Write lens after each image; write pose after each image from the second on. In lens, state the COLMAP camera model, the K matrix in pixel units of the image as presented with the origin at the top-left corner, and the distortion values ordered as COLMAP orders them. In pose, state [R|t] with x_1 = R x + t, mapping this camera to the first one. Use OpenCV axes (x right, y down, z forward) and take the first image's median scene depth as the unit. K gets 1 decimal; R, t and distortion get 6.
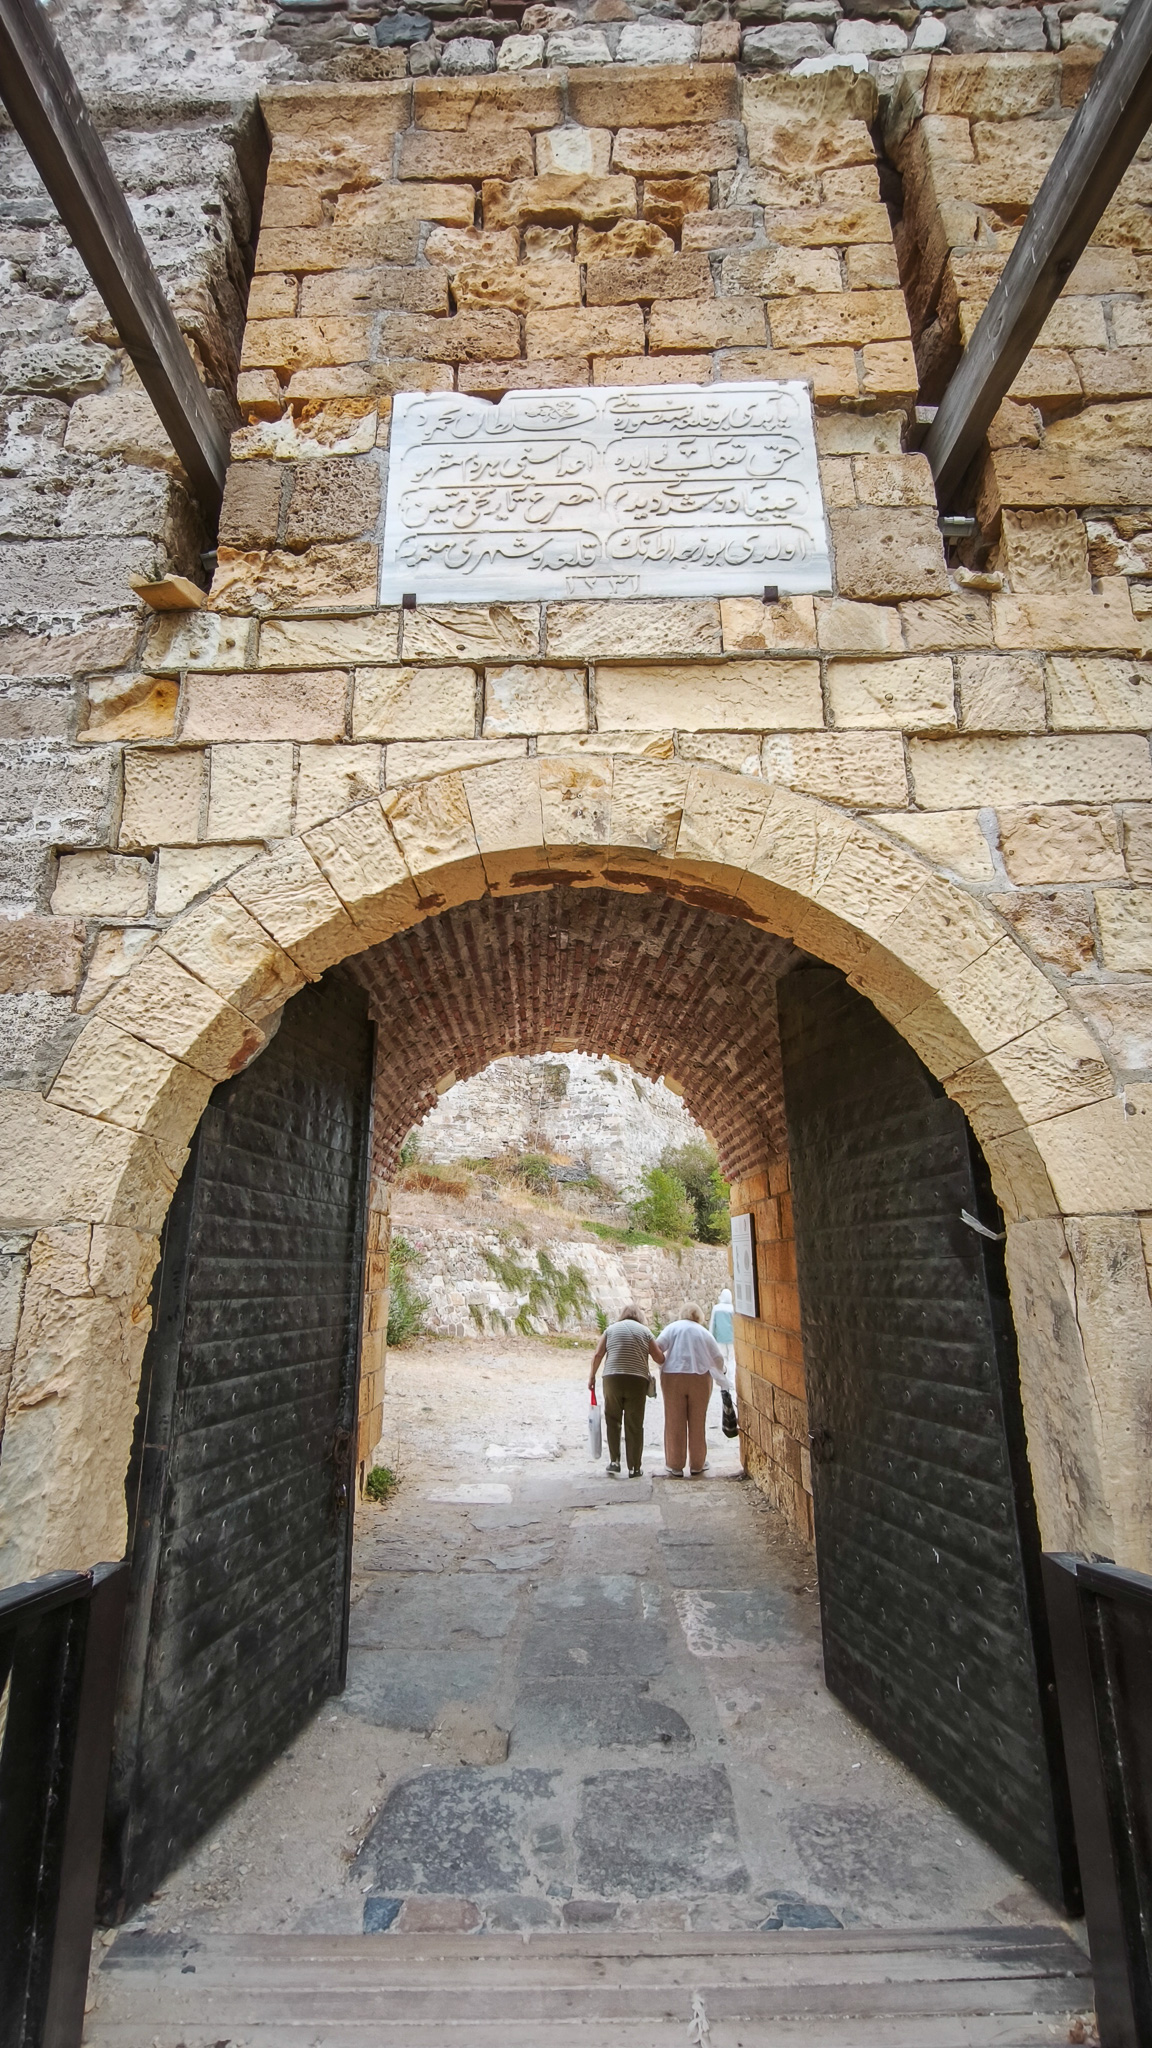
lens RADIAL K [[883.4, 0, 581.6], [0, 883.4, 1023.2], [0, 0, 1]] dist [-0.004063, -0.000450]
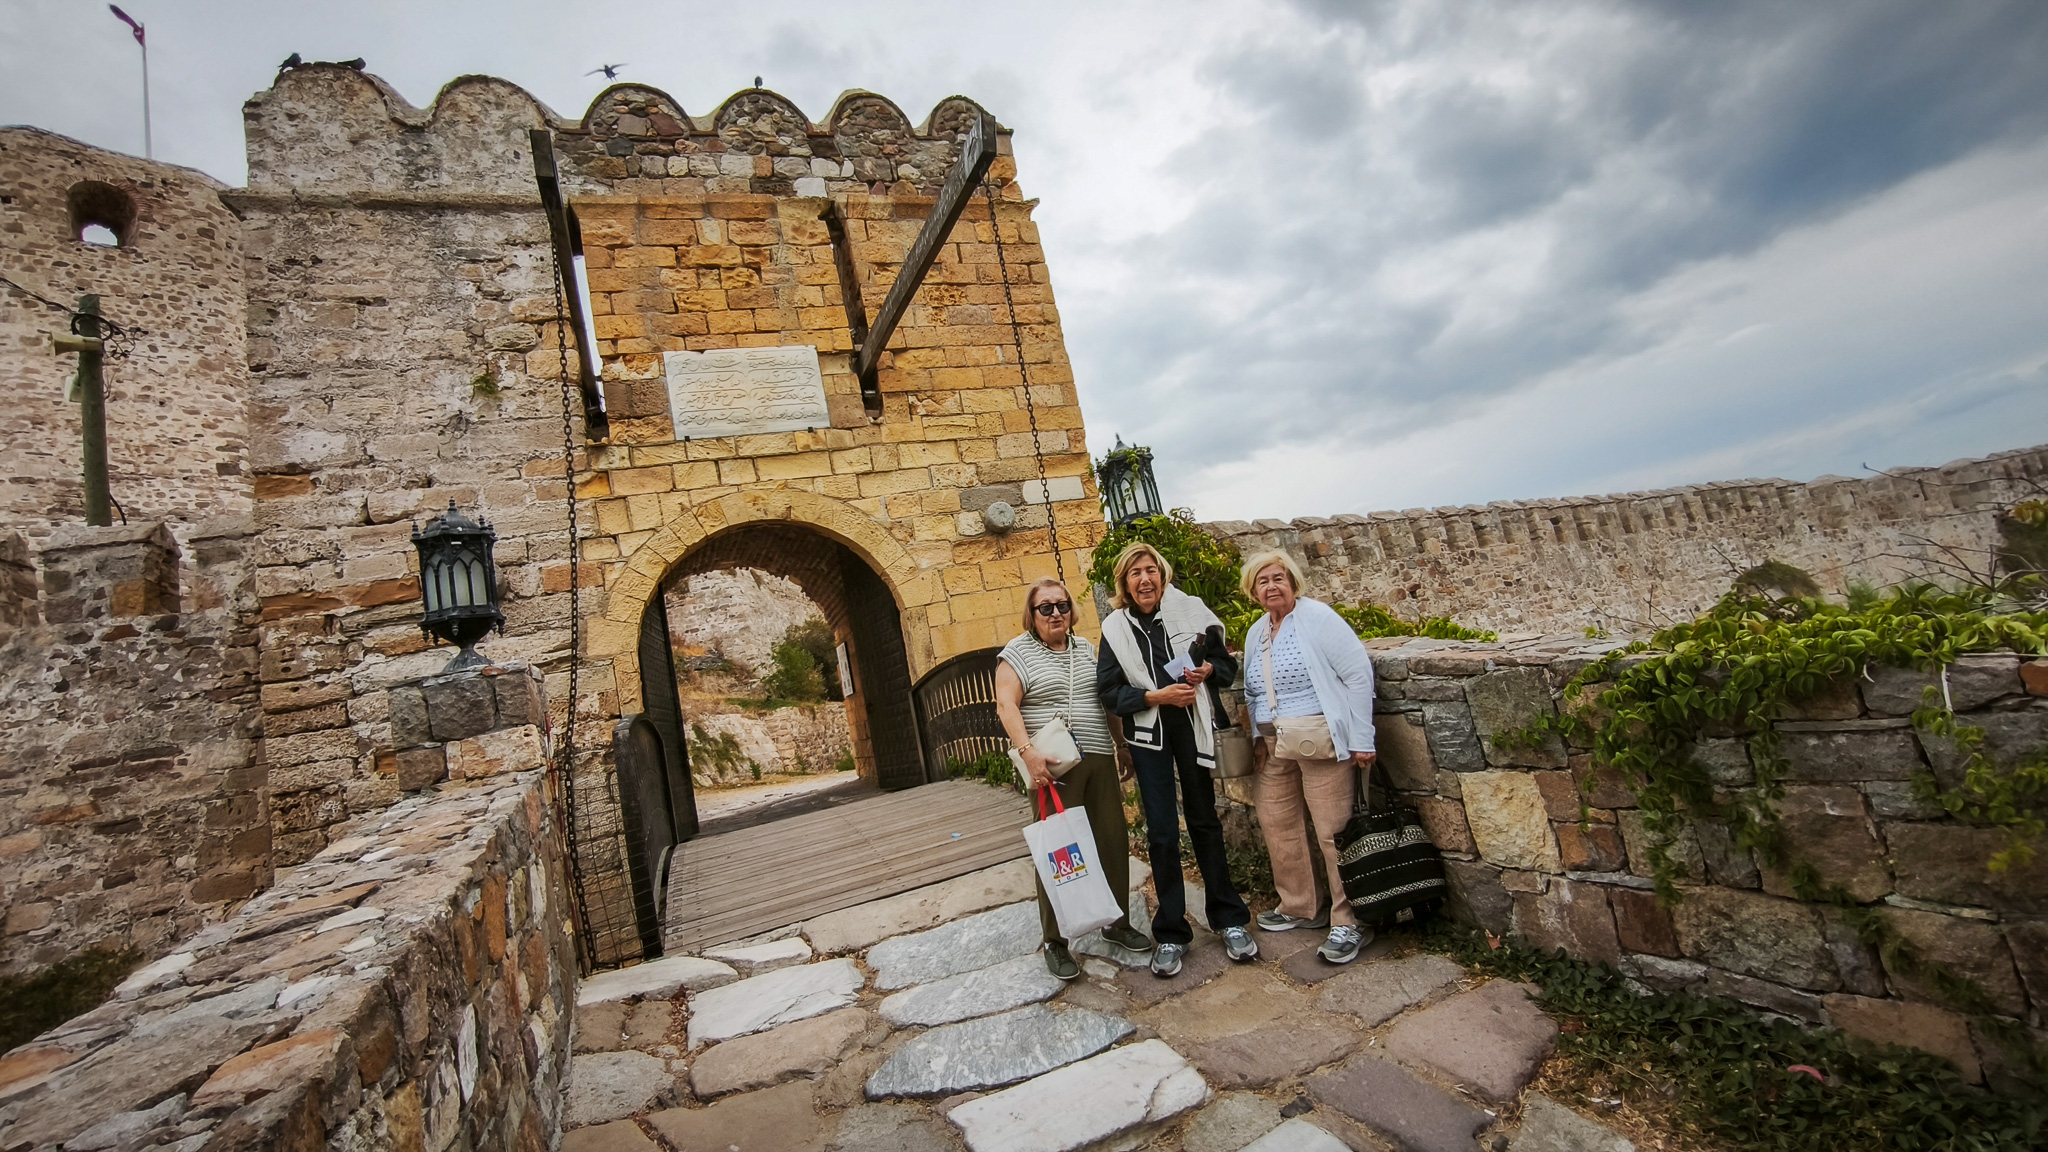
lens RADIAL K [[883.4, 0, 1034.3], [0, 883.4, 577.9], [0, 0, 1]] dist [-0.004063, -0.000450]
pose [[0.922446, -0.130358, 0.363456, -0.242145], [0.095706, 0.989105, 0.111855, -0.220789], [-0.374077, -0.068396, 0.924872, -2.072021]]
